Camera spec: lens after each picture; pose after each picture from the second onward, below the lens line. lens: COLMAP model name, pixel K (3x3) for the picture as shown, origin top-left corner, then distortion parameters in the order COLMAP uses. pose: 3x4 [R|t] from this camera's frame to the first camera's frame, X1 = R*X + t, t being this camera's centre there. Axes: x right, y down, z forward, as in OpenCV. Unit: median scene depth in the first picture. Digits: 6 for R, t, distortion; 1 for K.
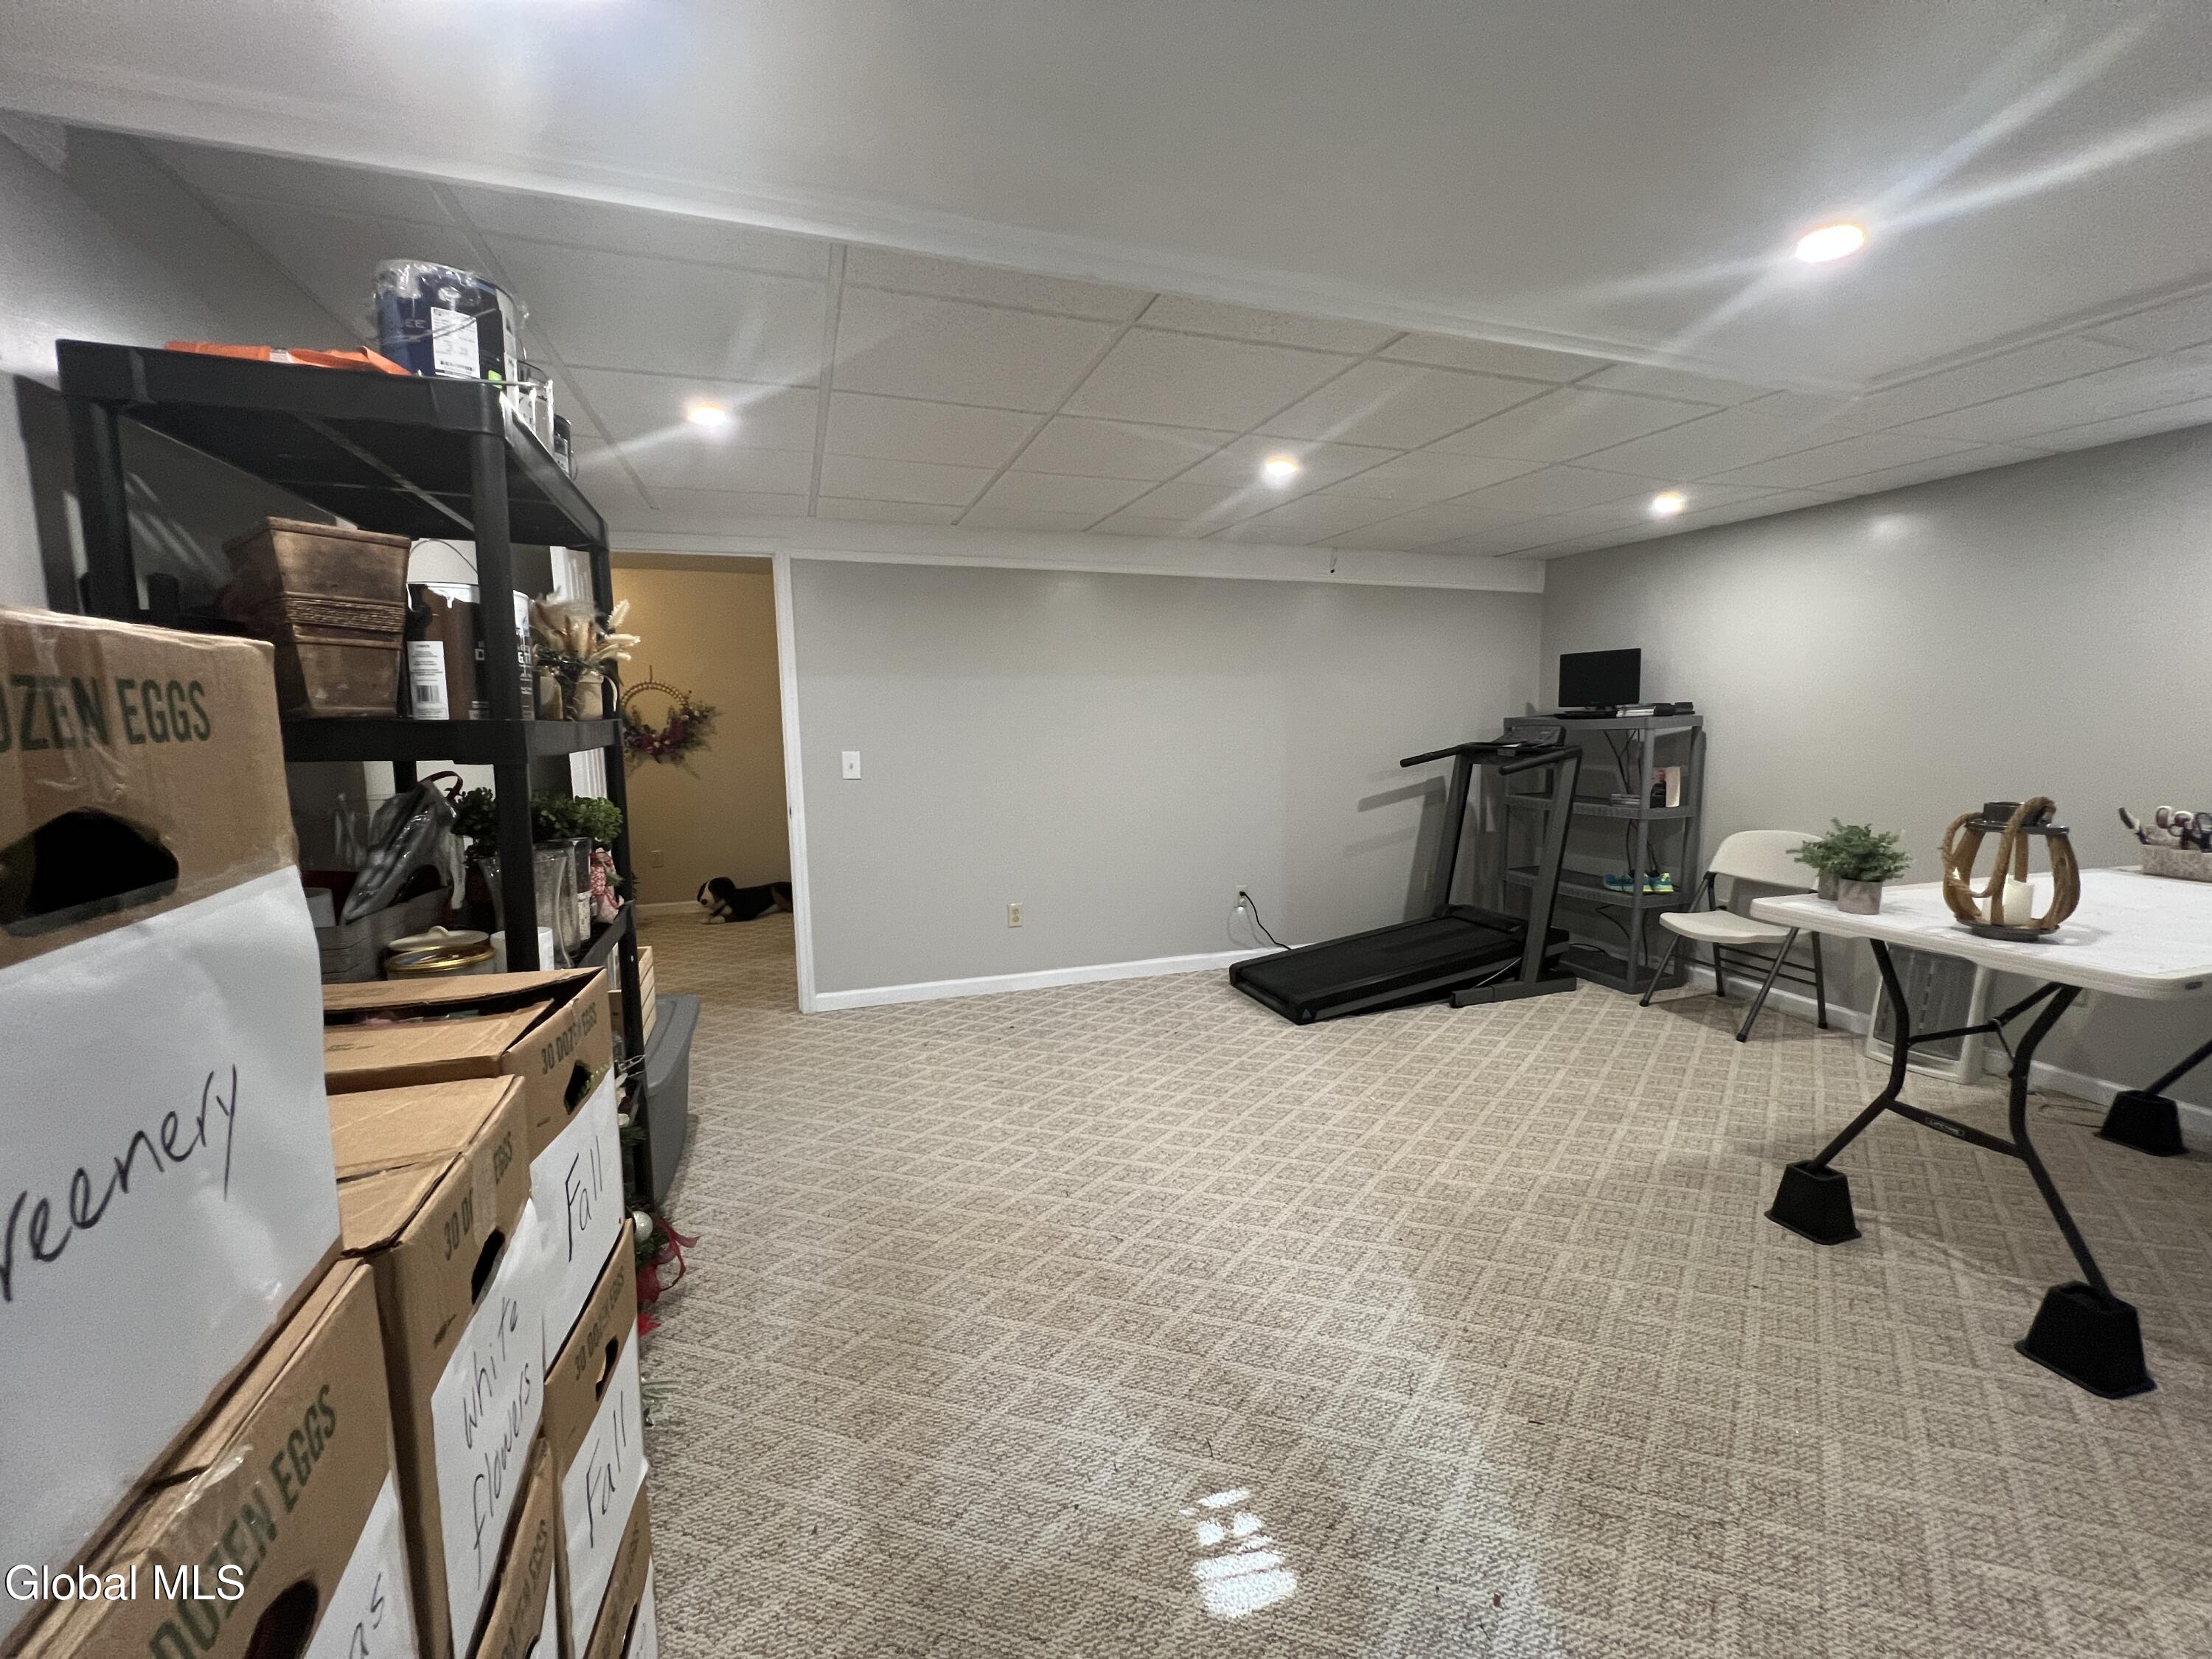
lens RADIAL K [[878.7, 0, 1106.0], [0, 878.7, 829.5], [0, 0, 1]] dist [-0.002719, -0.000512]
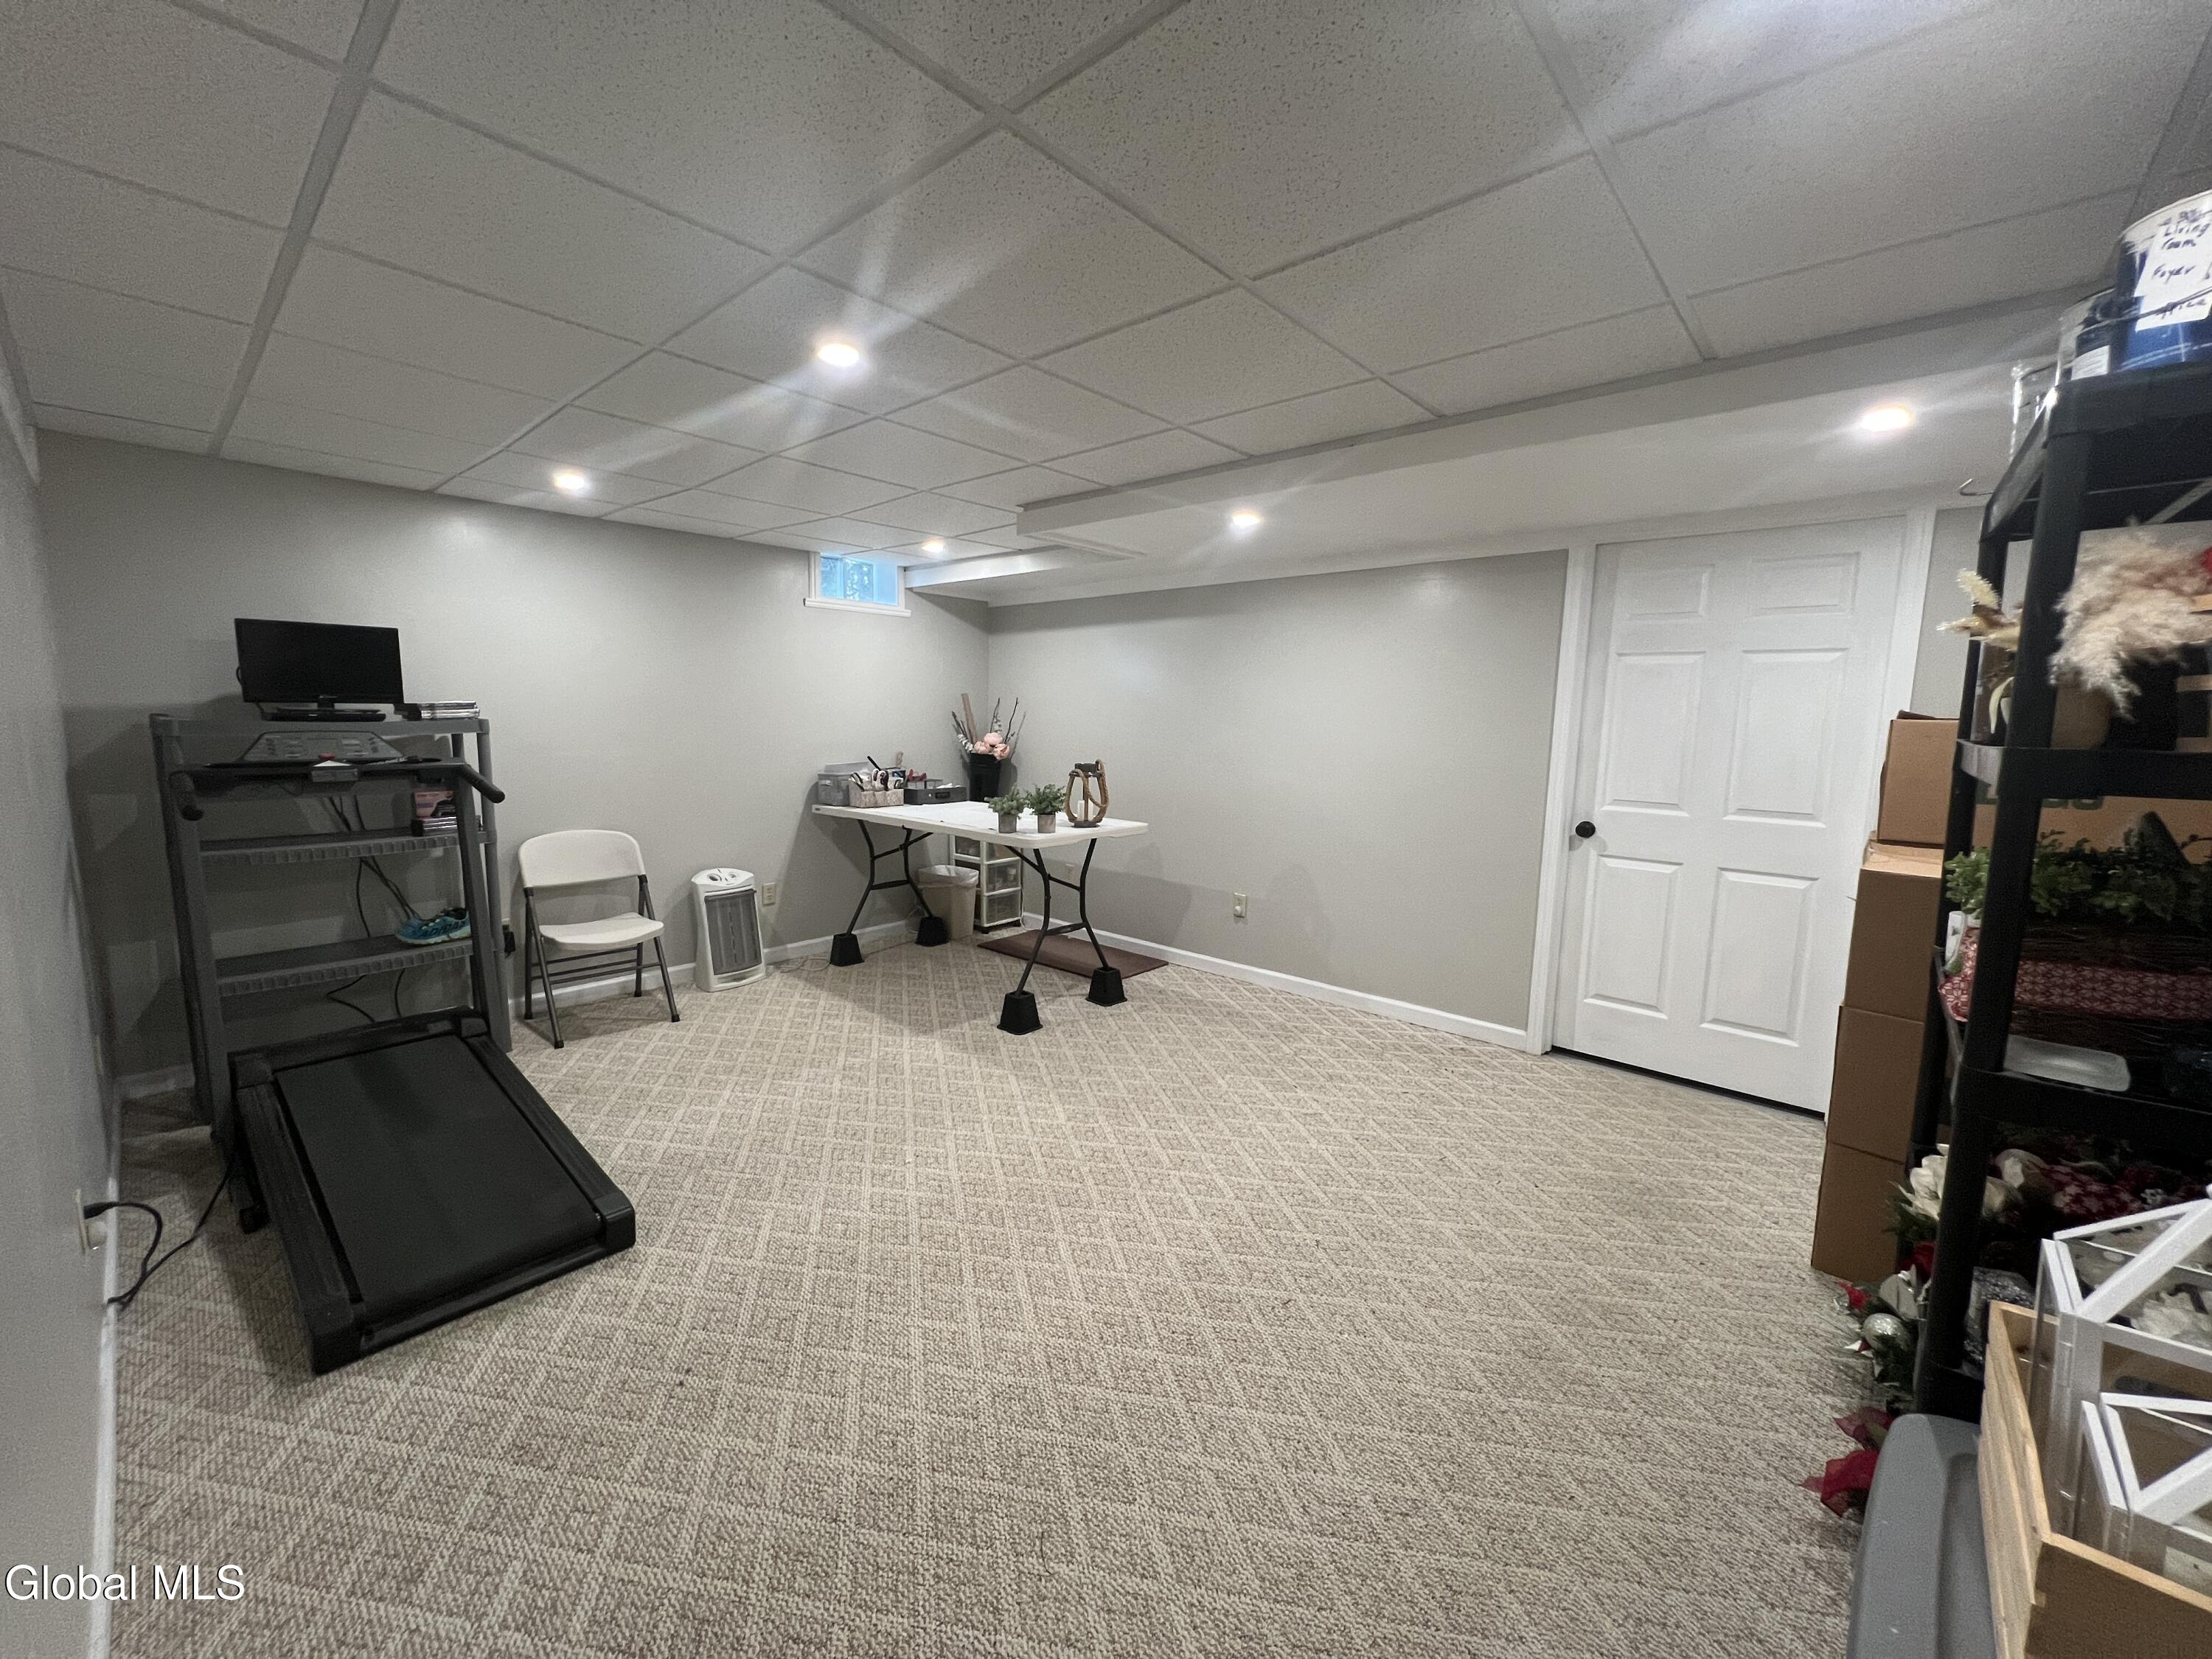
lens RADIAL K [[878.7, 0, 1106.0], [0, 878.7, 829.5], [0, 0, 1]] dist [-0.002719, -0.000512]
pose [[-0.471883, -0.118693, 0.873635, -0.439640], [0.105393, 0.976198, 0.189554, -0.137969], [-0.875339, 0.181522, -0.448142, 0.986048]]
